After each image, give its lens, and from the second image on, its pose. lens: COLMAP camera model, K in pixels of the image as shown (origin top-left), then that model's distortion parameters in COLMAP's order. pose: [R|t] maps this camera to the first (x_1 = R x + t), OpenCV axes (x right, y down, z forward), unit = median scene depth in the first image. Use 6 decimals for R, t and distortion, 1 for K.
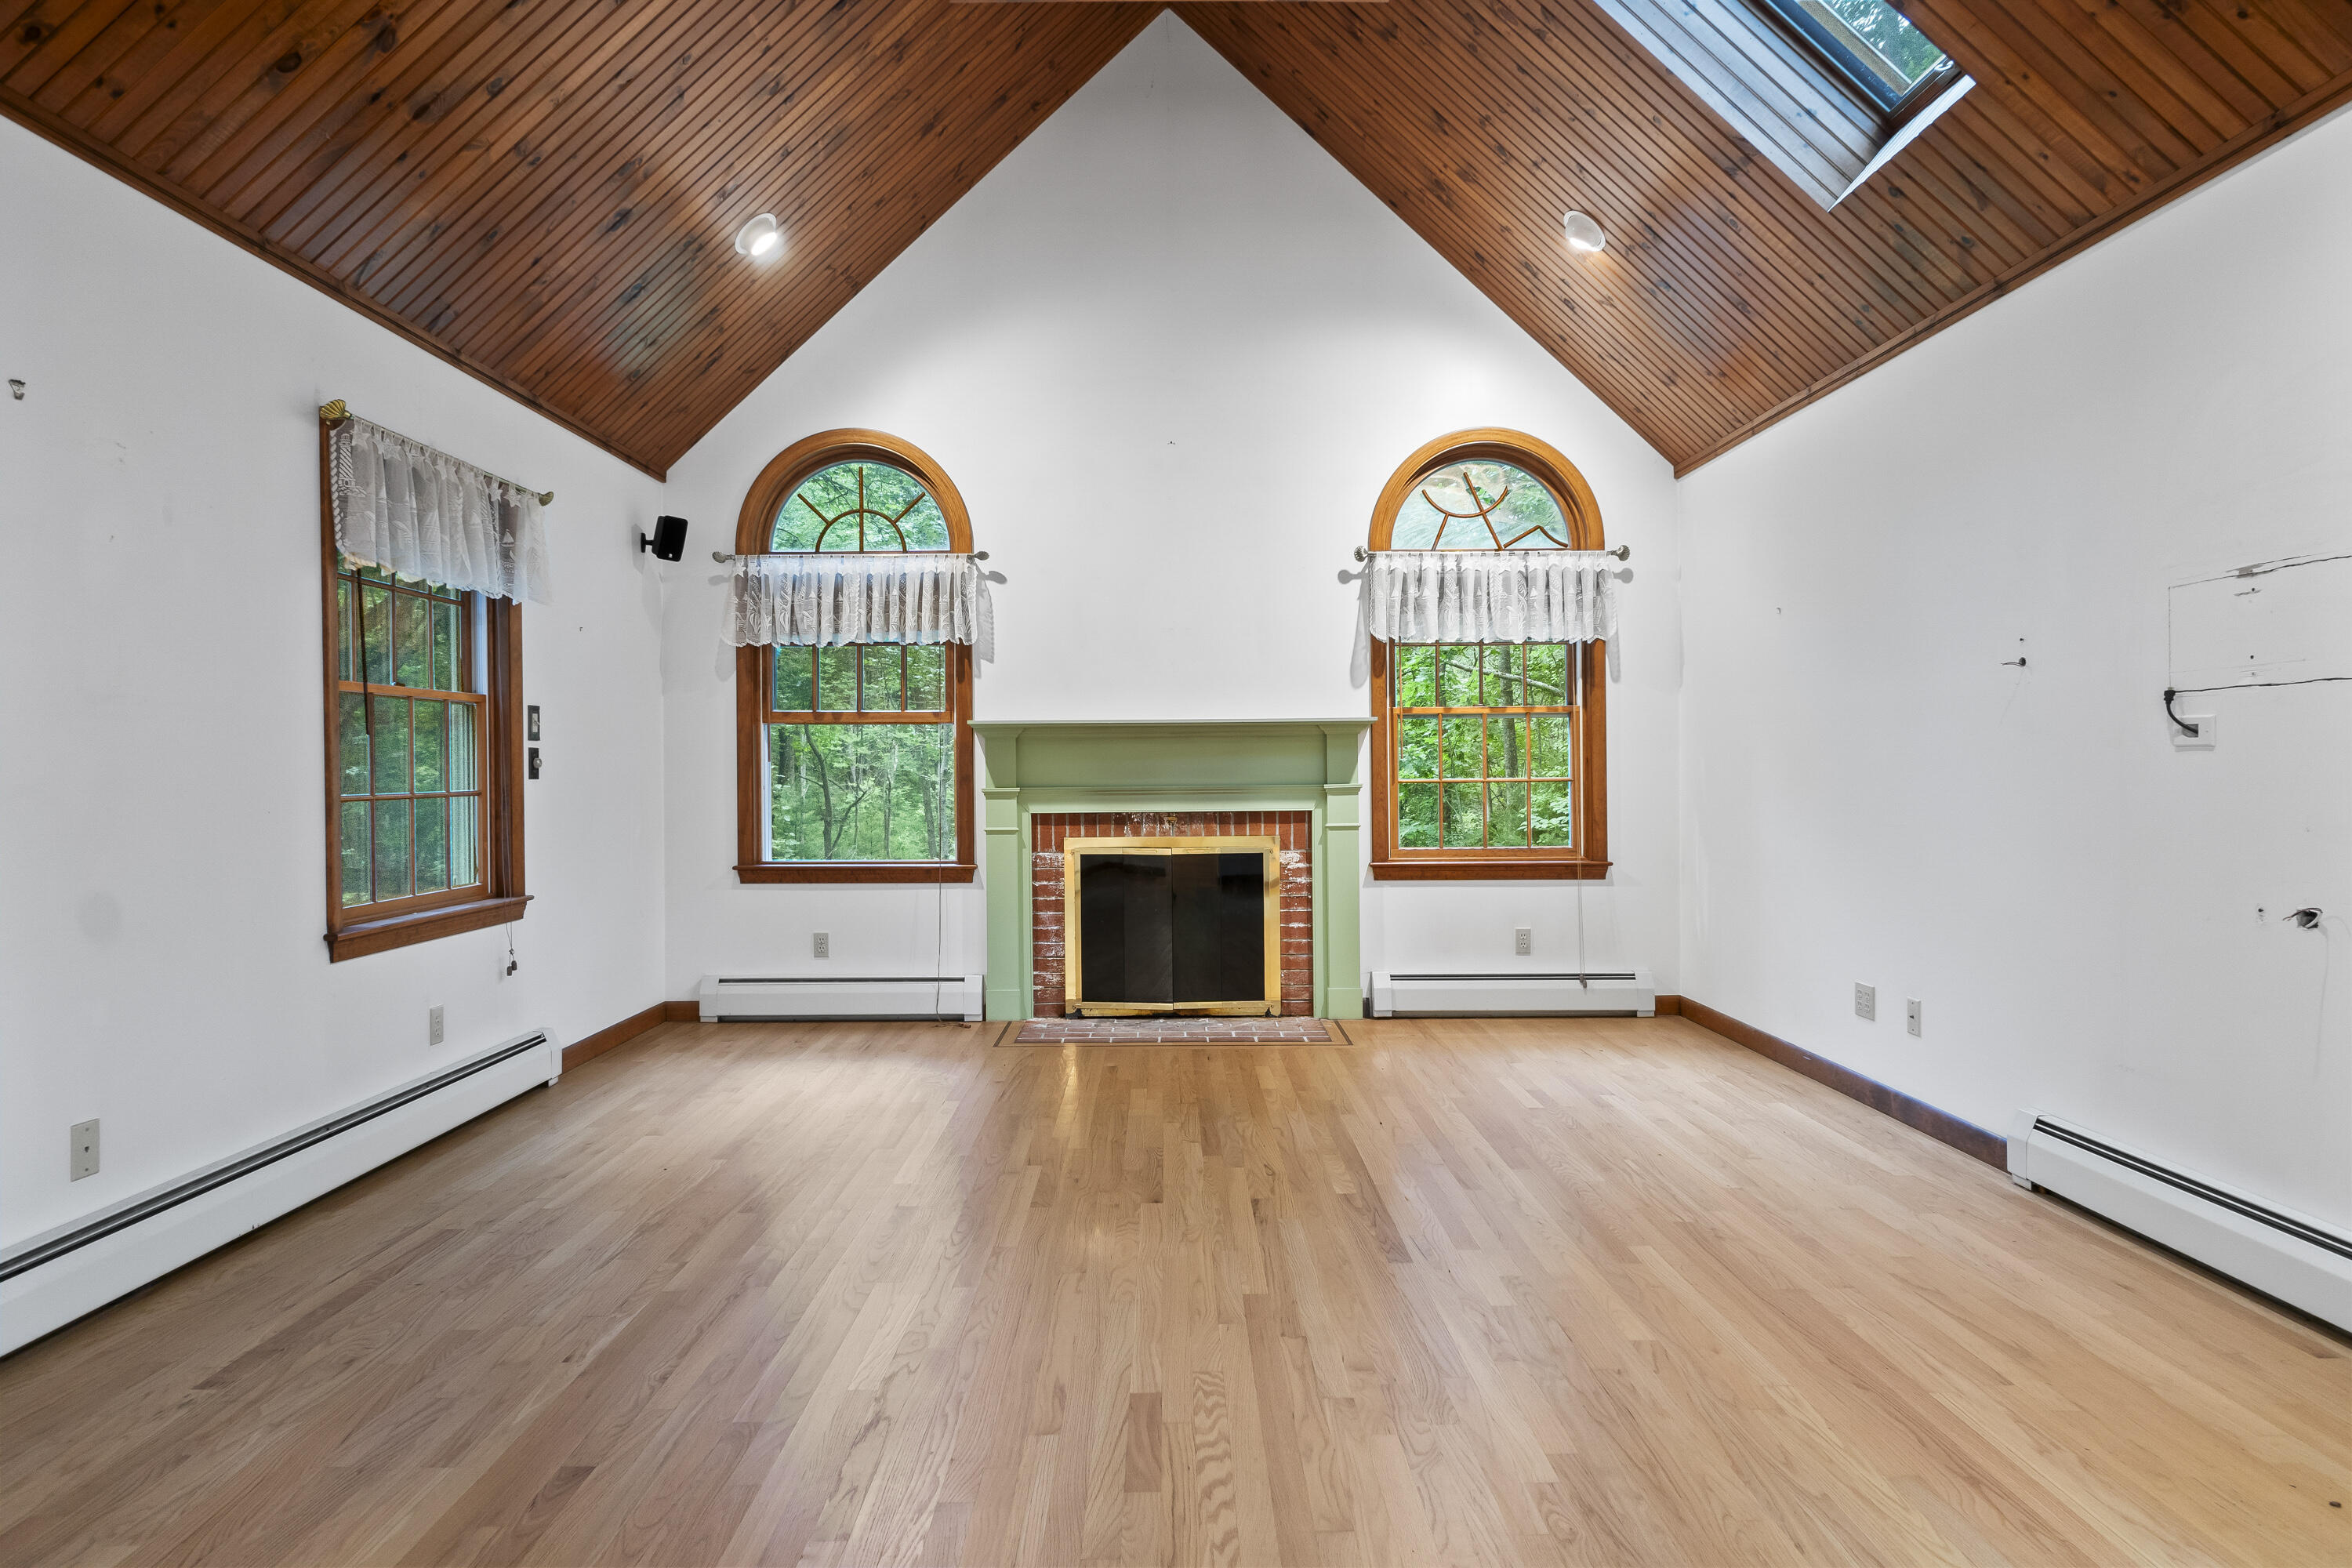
lens RADIAL K [[1309.9, 0, 1168.6], [0, 1309.9, 770.1], [0, 0, 1]] dist [-0.004495, -0.001771]
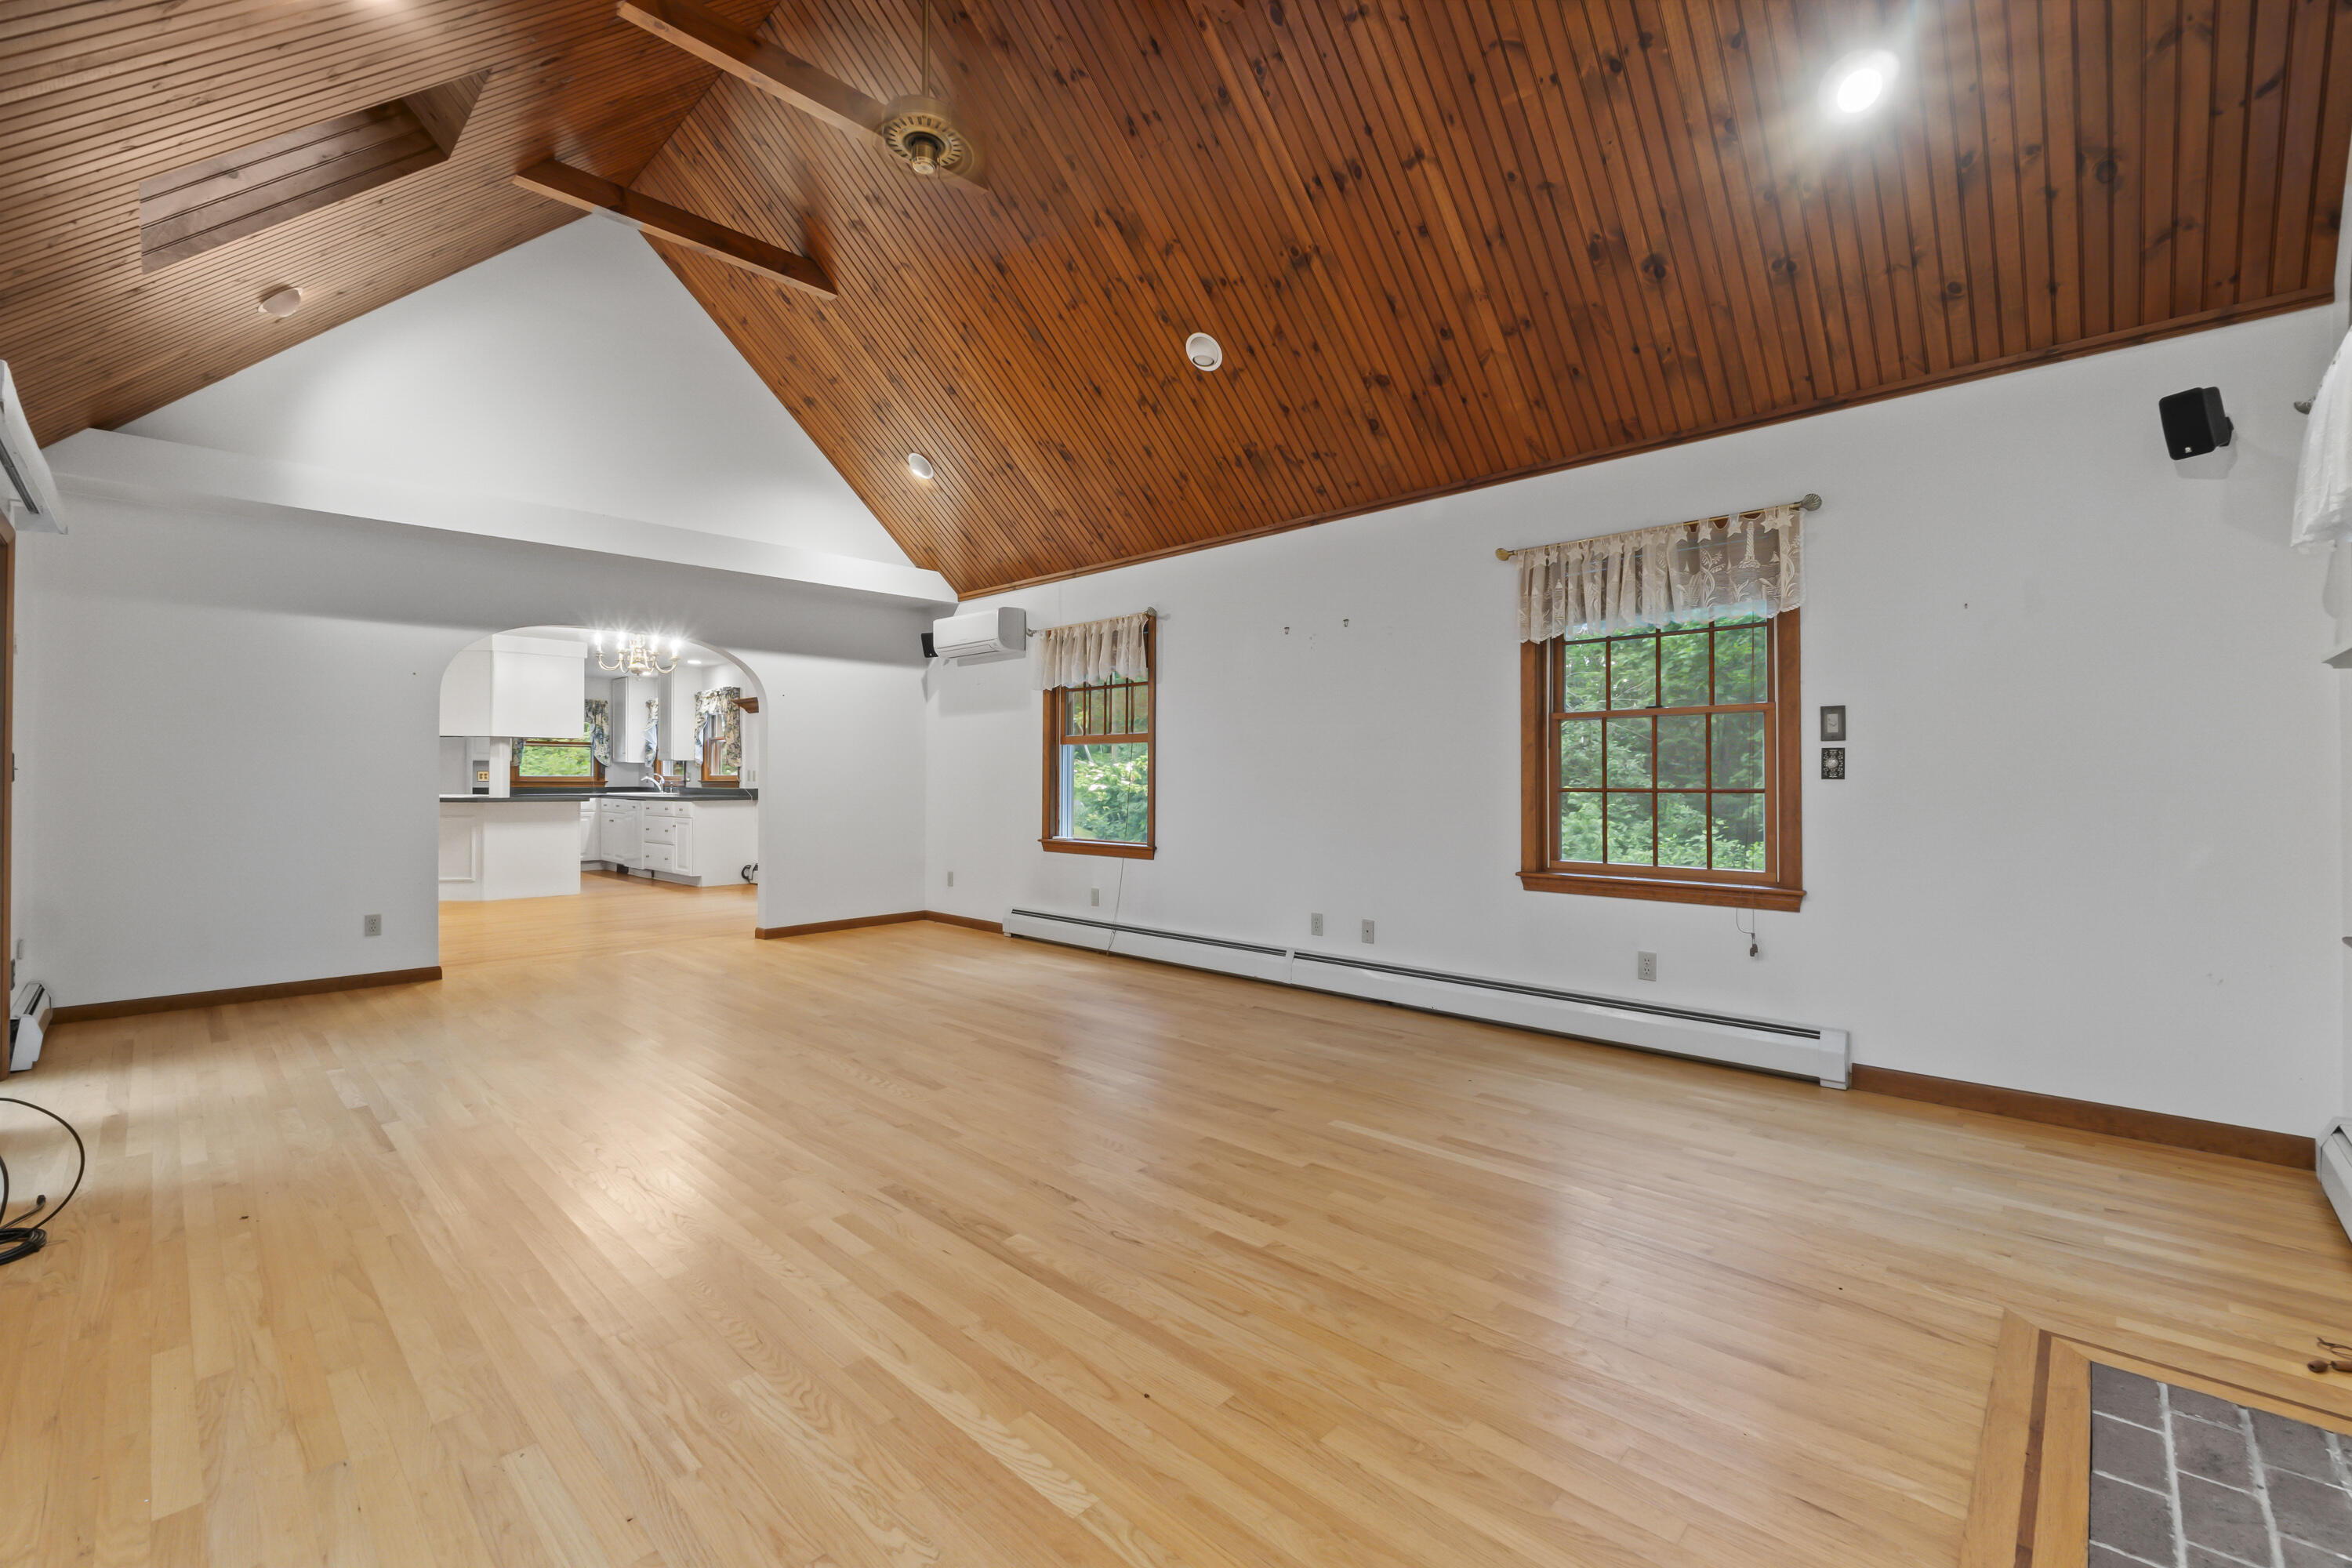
lens RADIAL K [[978.1, 0, 1170.0], [0, 978.1, 784.5], [0, 0, 1]] dist [-0.004485, 0.000087]
pose [[-0.699031, -0.010450, -0.715015, 0.309258], [-0.011088, 0.999931, -0.003774, 0.015020], [0.715005, 0.005290, -0.699099, 0.893068]]
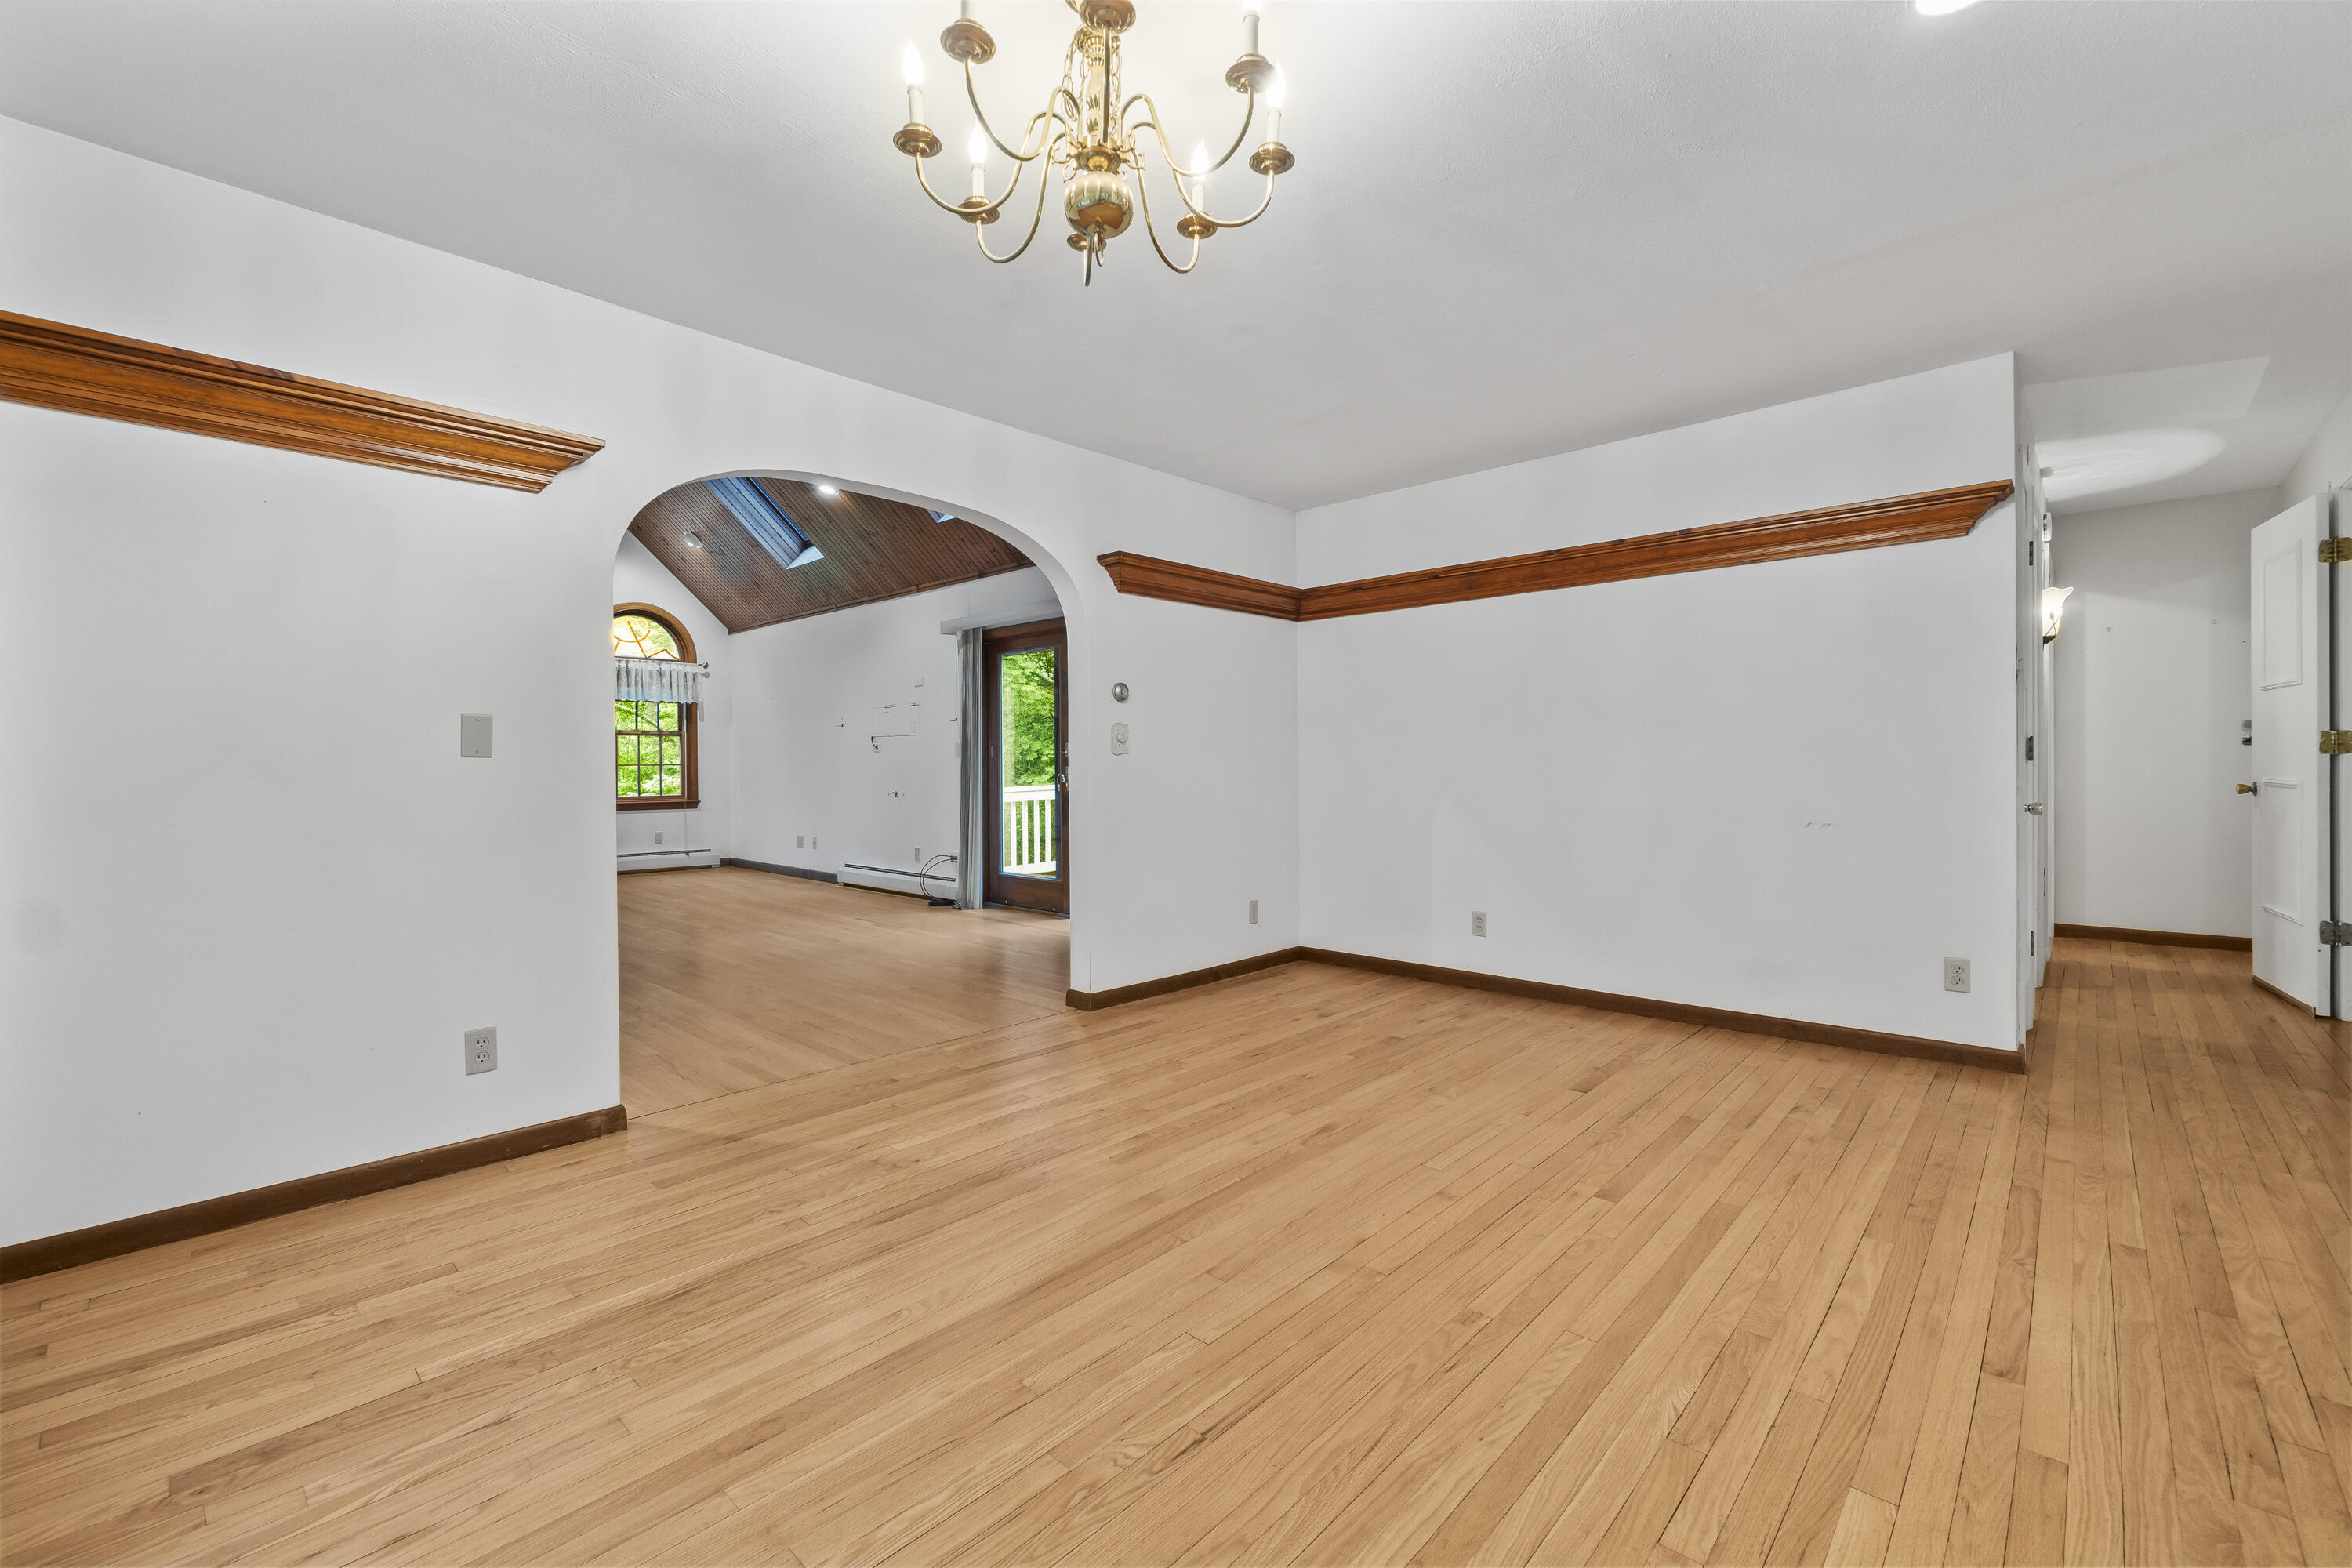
lens RADIAL K [[978.1, 0, 1182.0], [0, 978.1, 769.4], [0, 0, 1]] dist [-0.004485, 0.000087]
pose [[0.685171, -0.000803, 0.728382, -0.325606], [0.000346, 1.000000, 0.000776, 0.014769], [-0.728382, -0.000279, 0.685171, -0.774779]]
